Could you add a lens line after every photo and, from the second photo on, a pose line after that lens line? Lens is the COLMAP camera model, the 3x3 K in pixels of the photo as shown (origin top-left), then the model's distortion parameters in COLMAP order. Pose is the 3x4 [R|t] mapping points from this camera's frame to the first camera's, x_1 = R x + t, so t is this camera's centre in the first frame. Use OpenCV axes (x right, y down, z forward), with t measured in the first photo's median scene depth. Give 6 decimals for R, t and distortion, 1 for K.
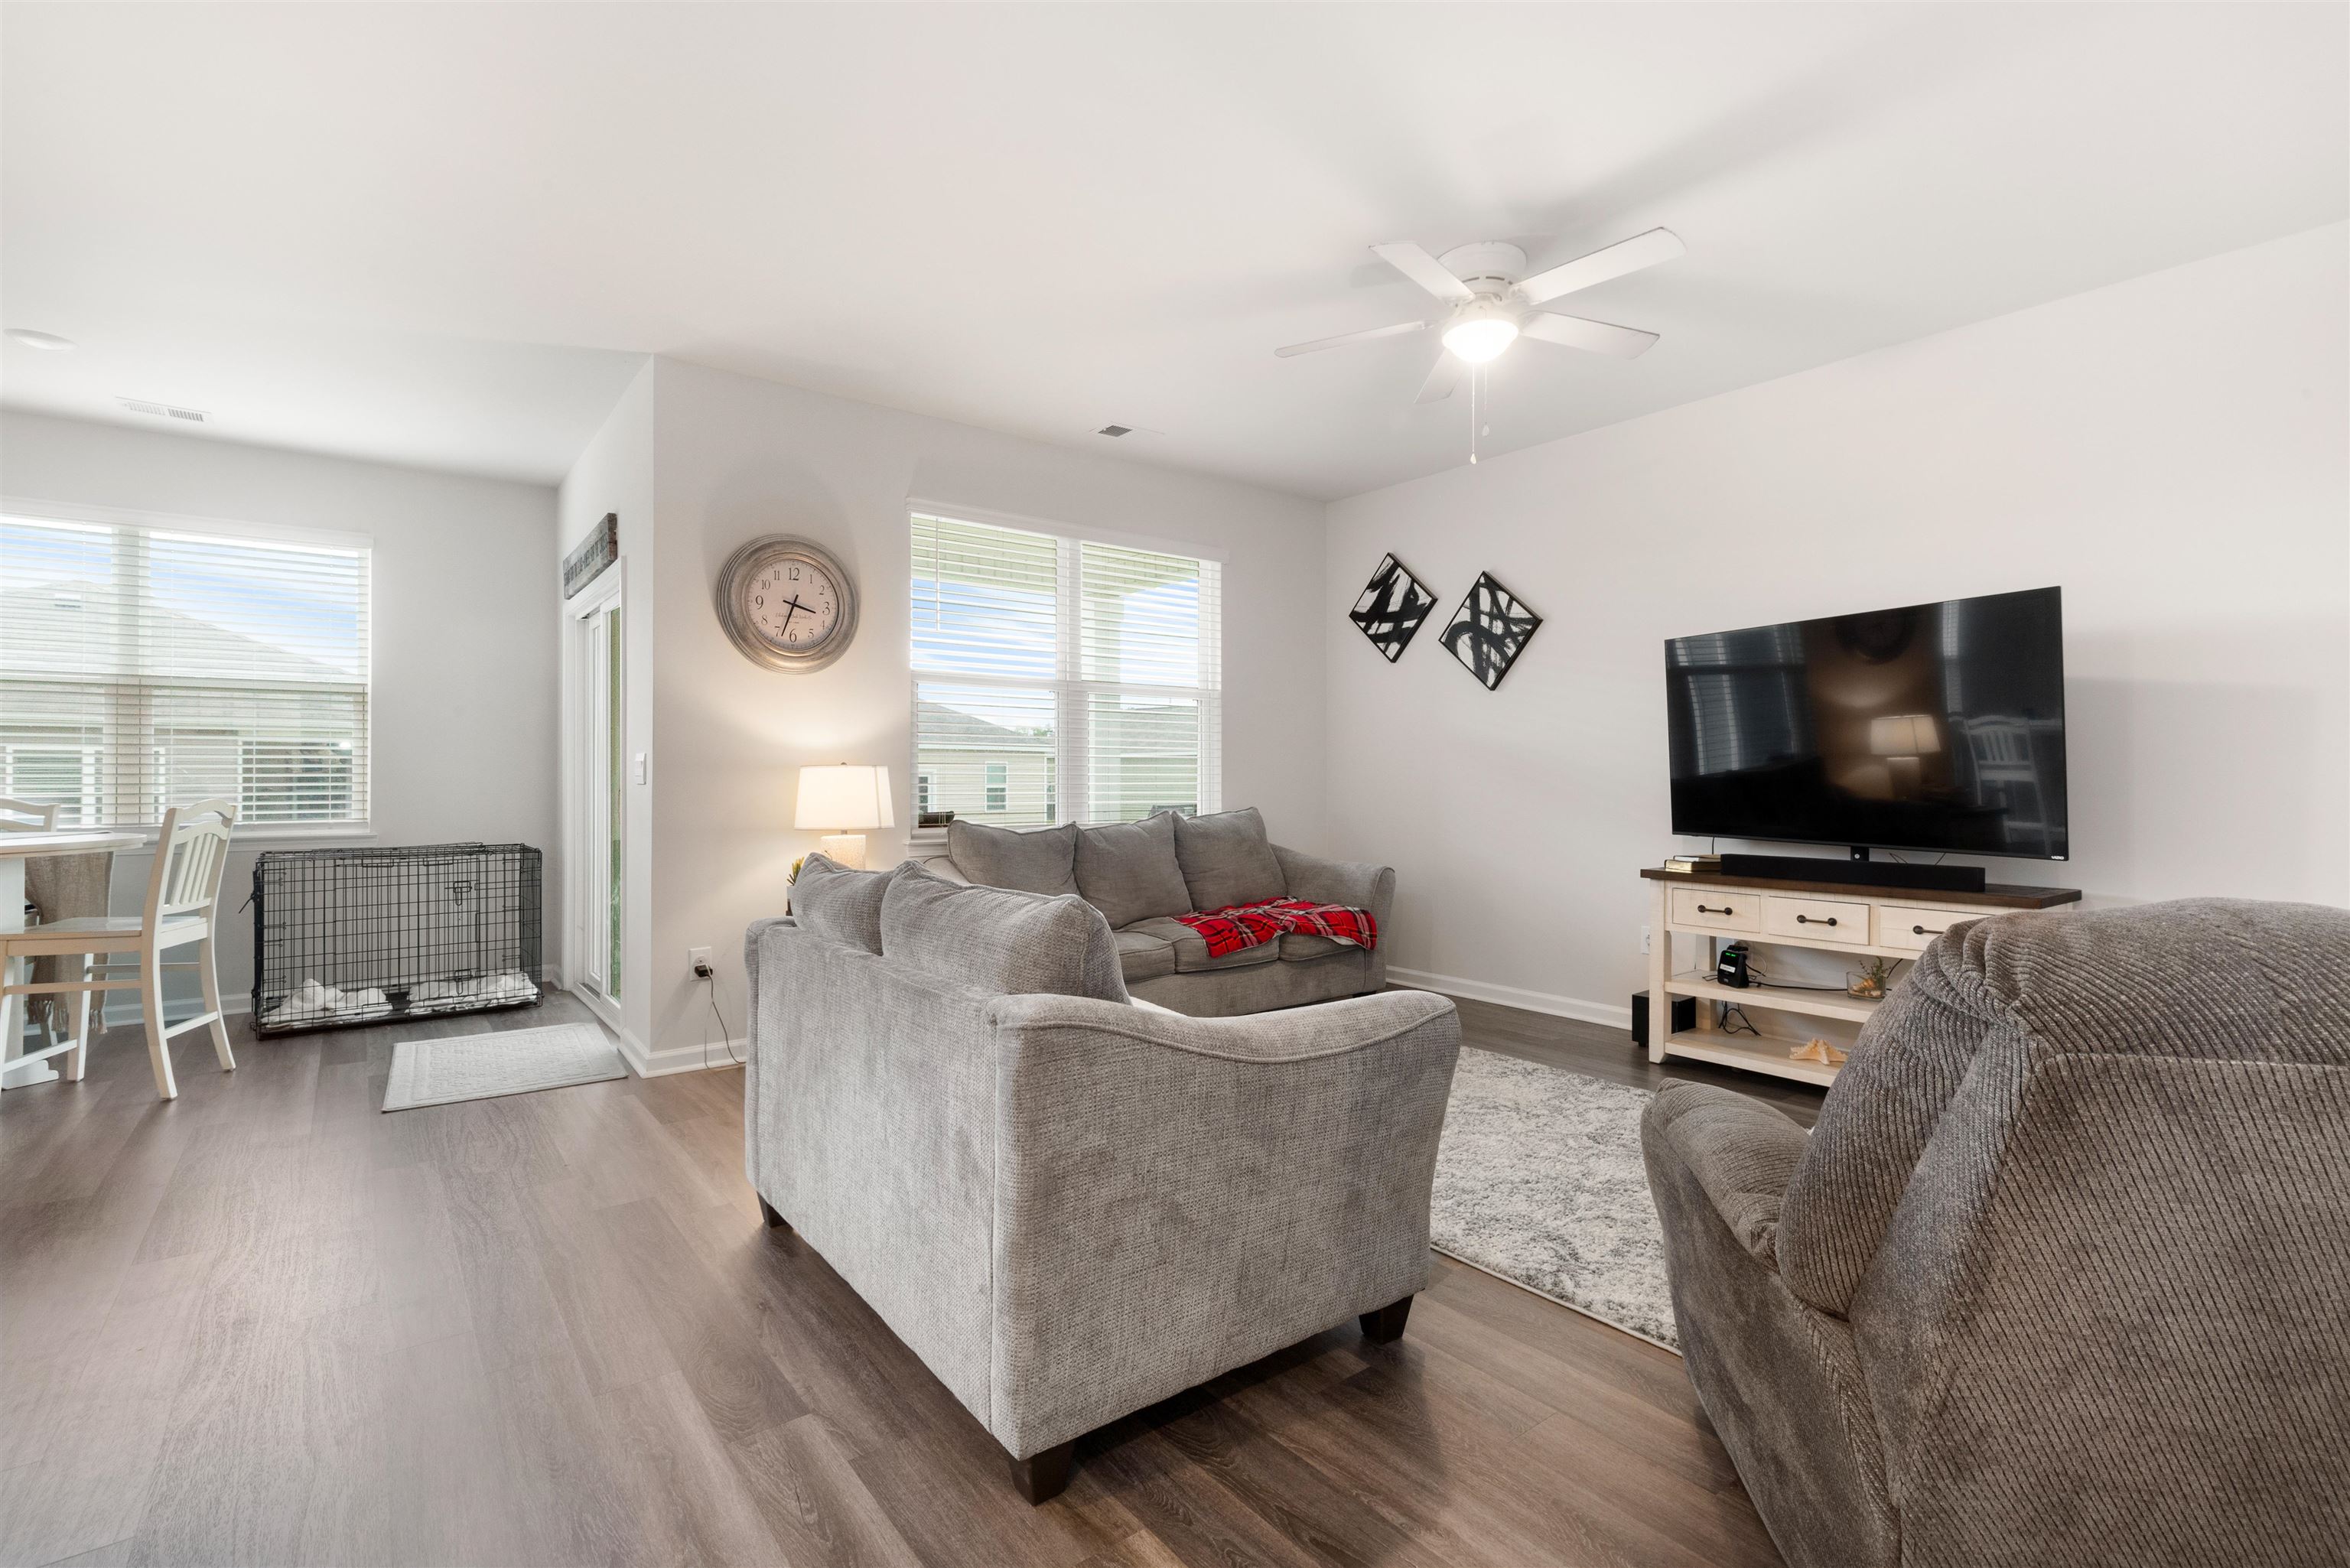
lens RADIAL K [[1086.6, 0, 1175.0], [0, 1086.6, 784.0], [0, 0, 1]] dist [0.001857, -0.000038]
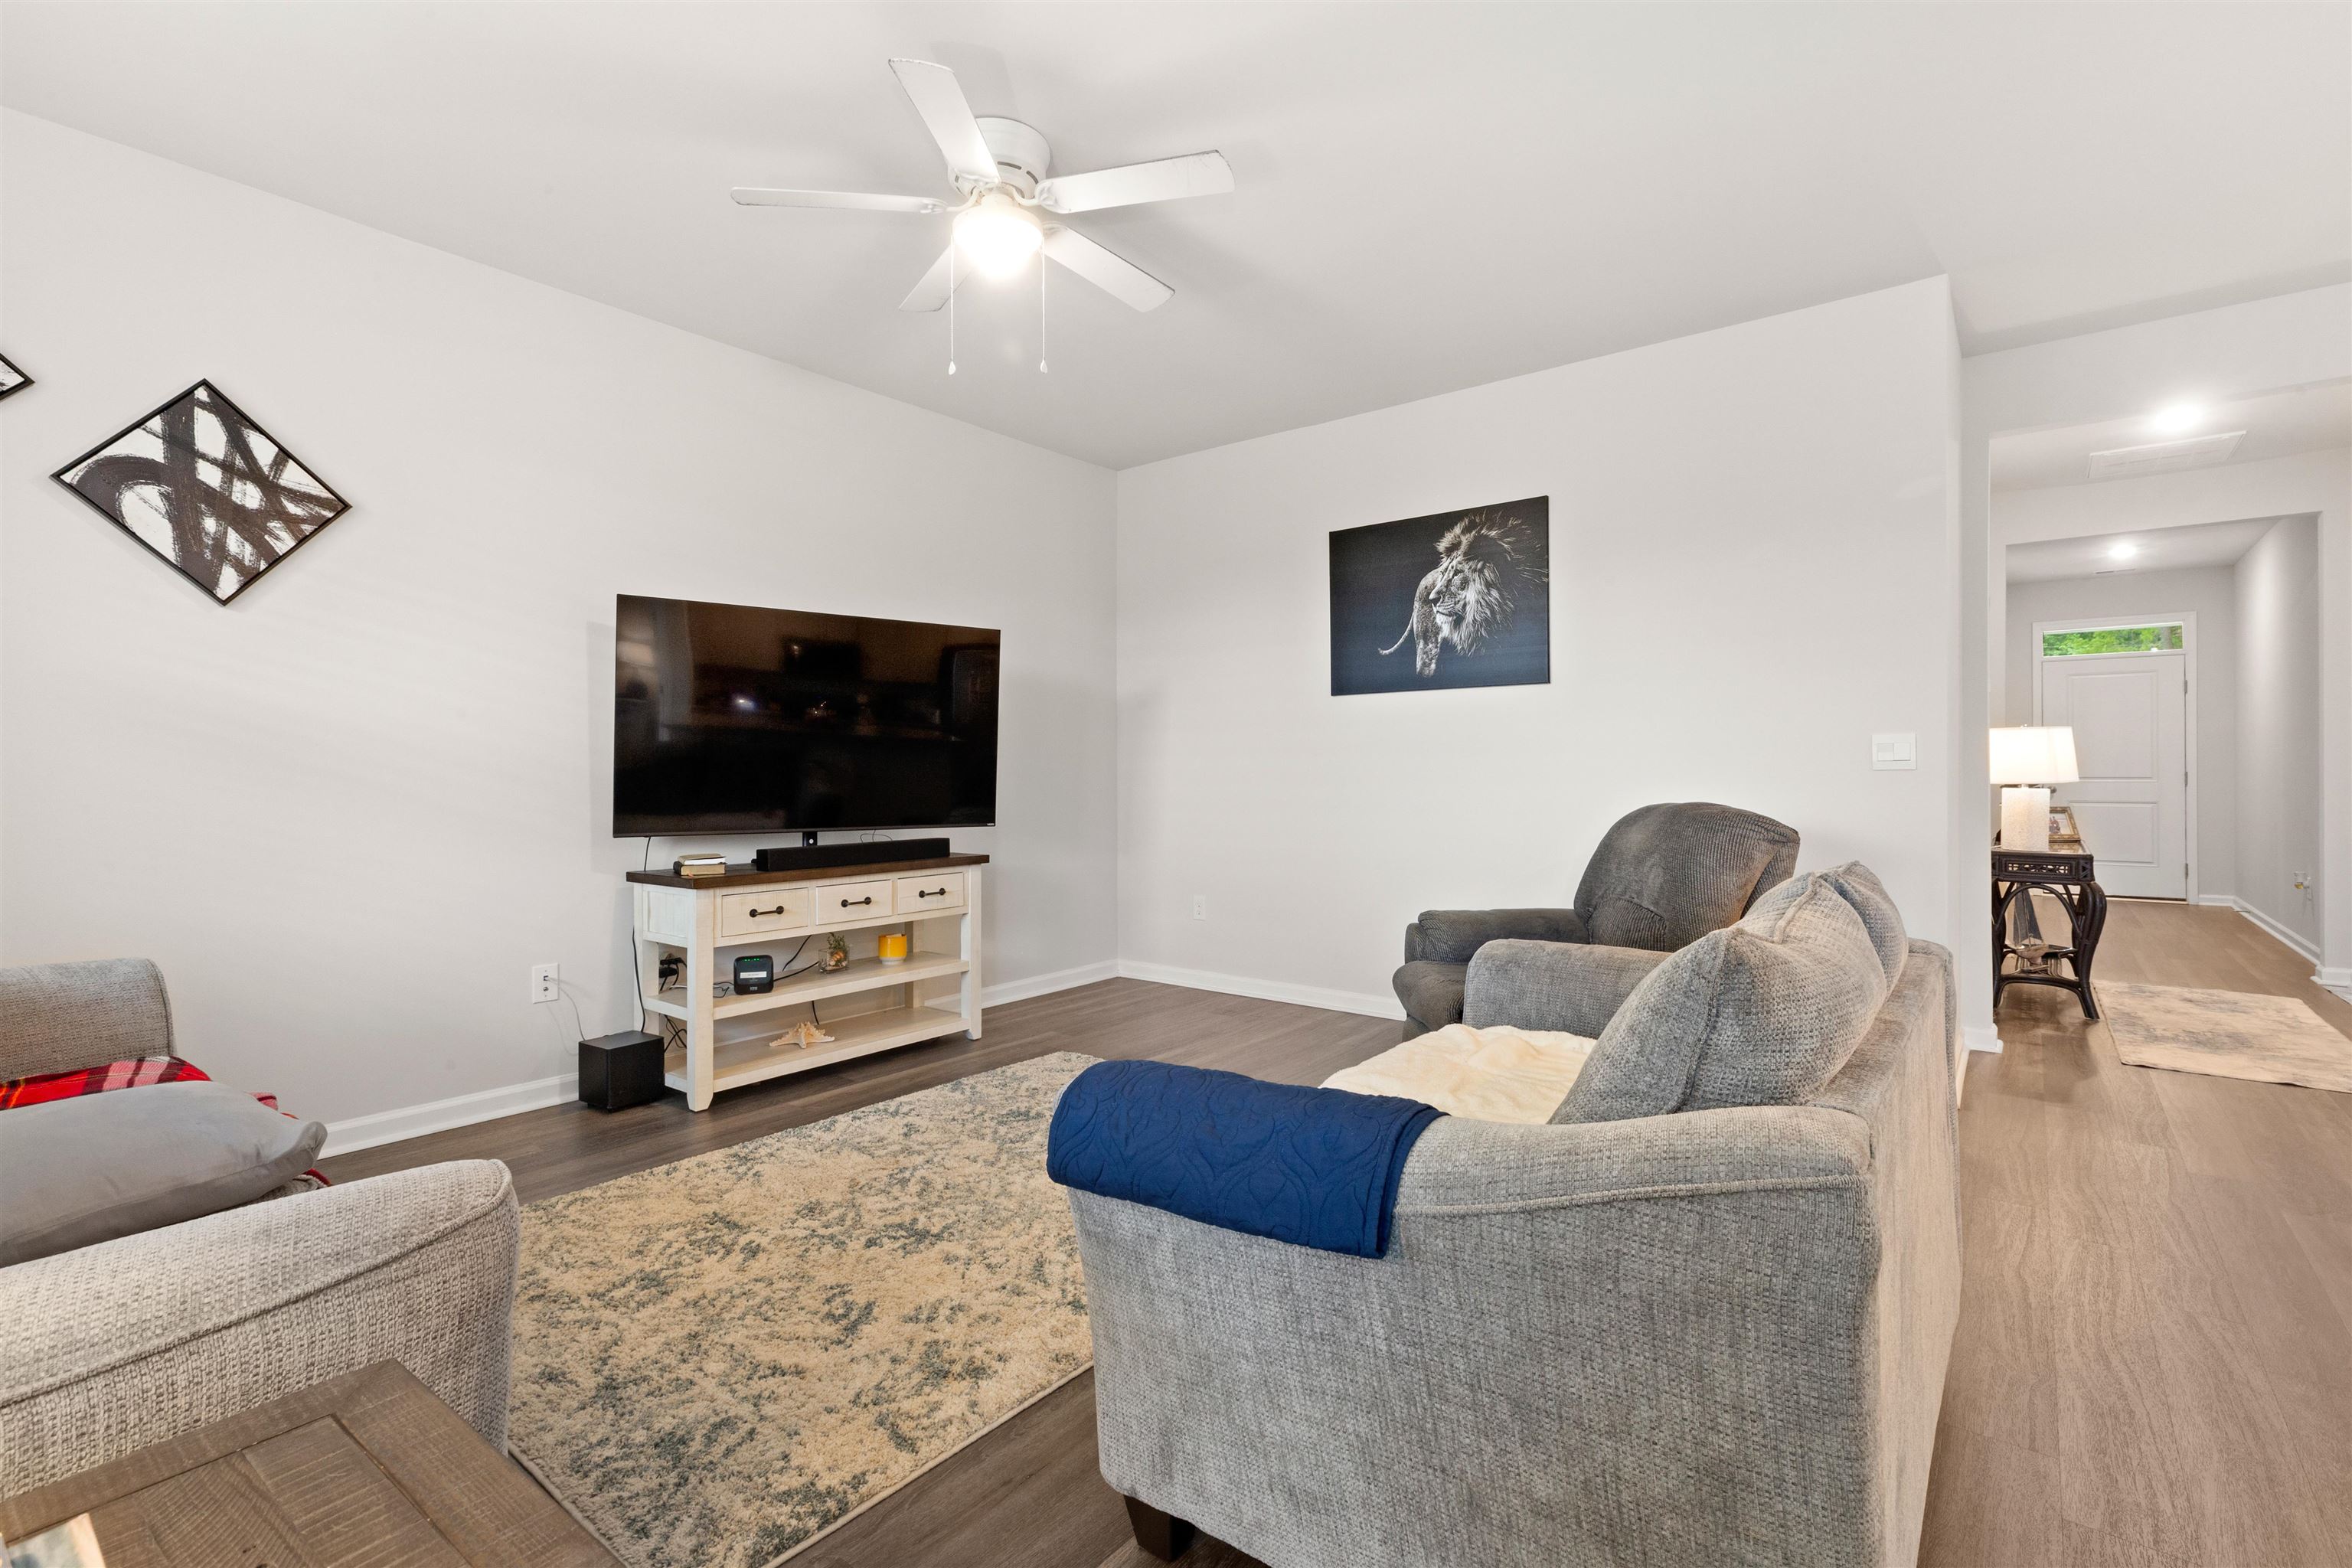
lens RADIAL K [[1062.0, 0, 1176.0], [0, 1062.0, 784.0], [0, 0, 1]] dist [-0.000221, -0.000006]
pose [[-0.242310, -0.014548, 0.970090, -0.352190], [0.004517, 0.999860, 0.016123, -0.003340], [-0.970188, 0.008288, -0.242211, 0.686410]]
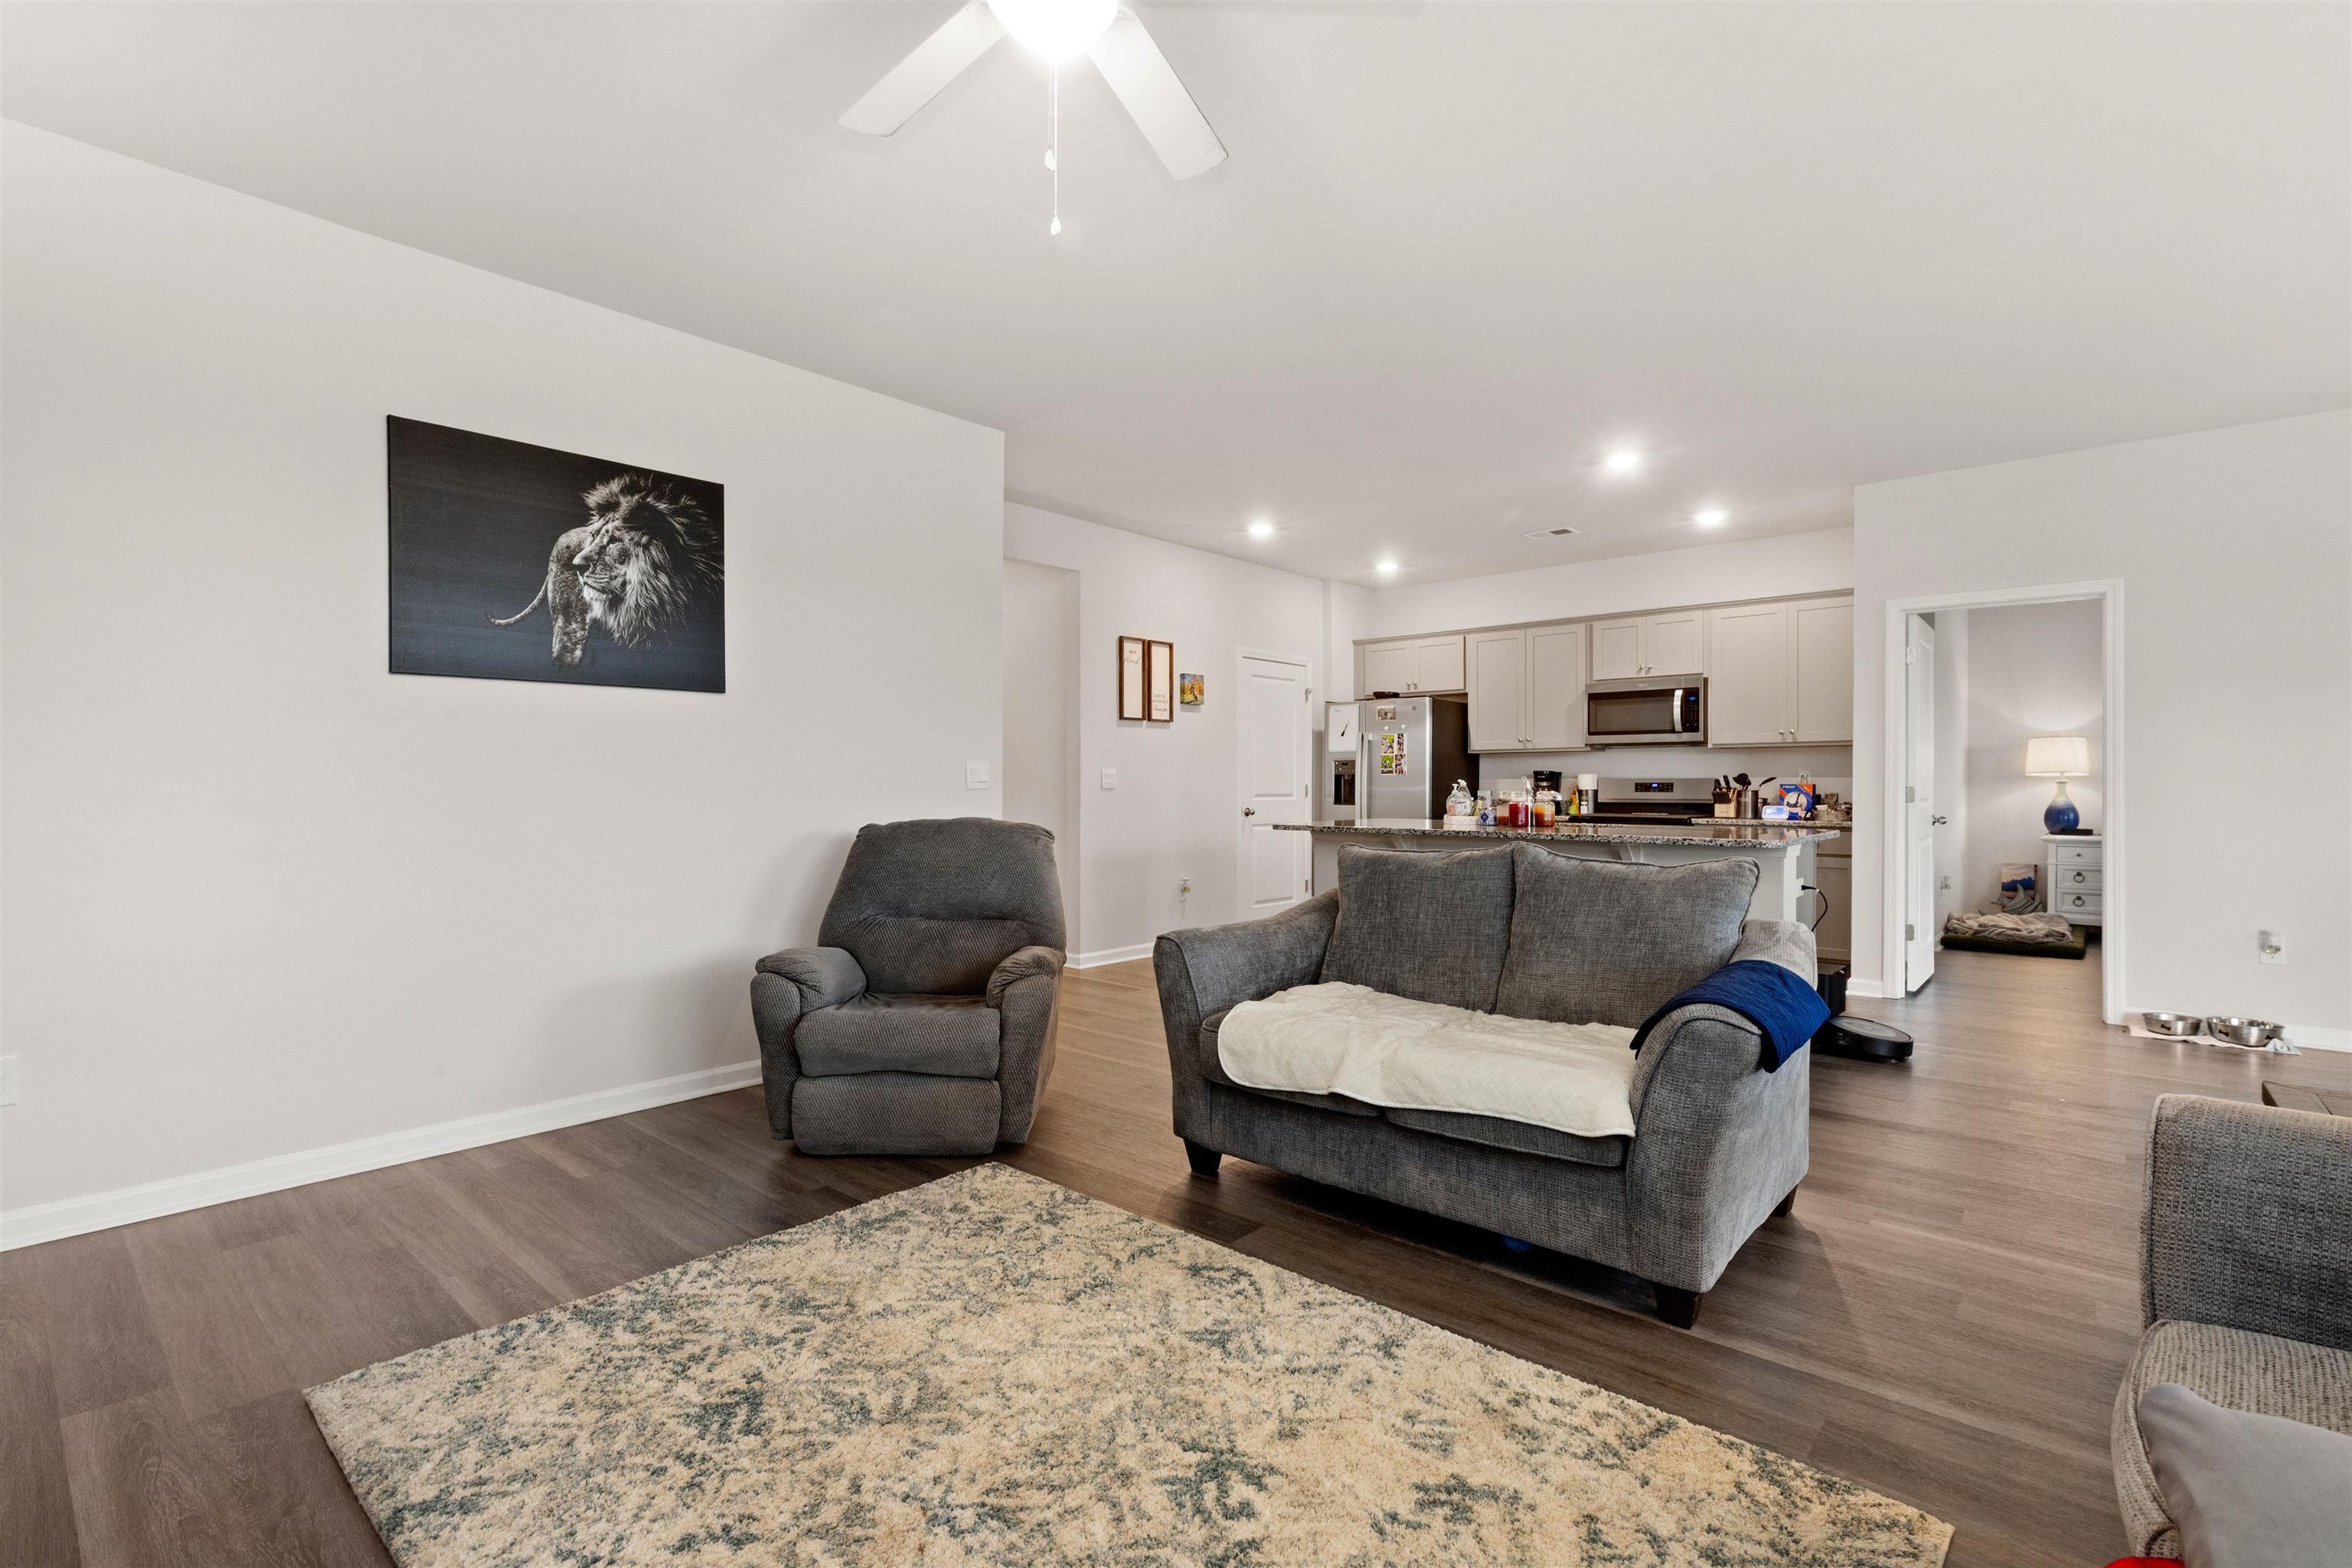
lens RADIAL K [[1087.6, 0, 1176.0], [0, 1087.6, 784.0], [0, 0, 1]] dist [0.001857, -0.000038]
pose [[-0.982162, -0.001459, -0.188032, 0.209324], [-0.001594, 0.999999, 0.000566, -0.004350], [0.188030, 0.000856, -0.982163, 1.009818]]
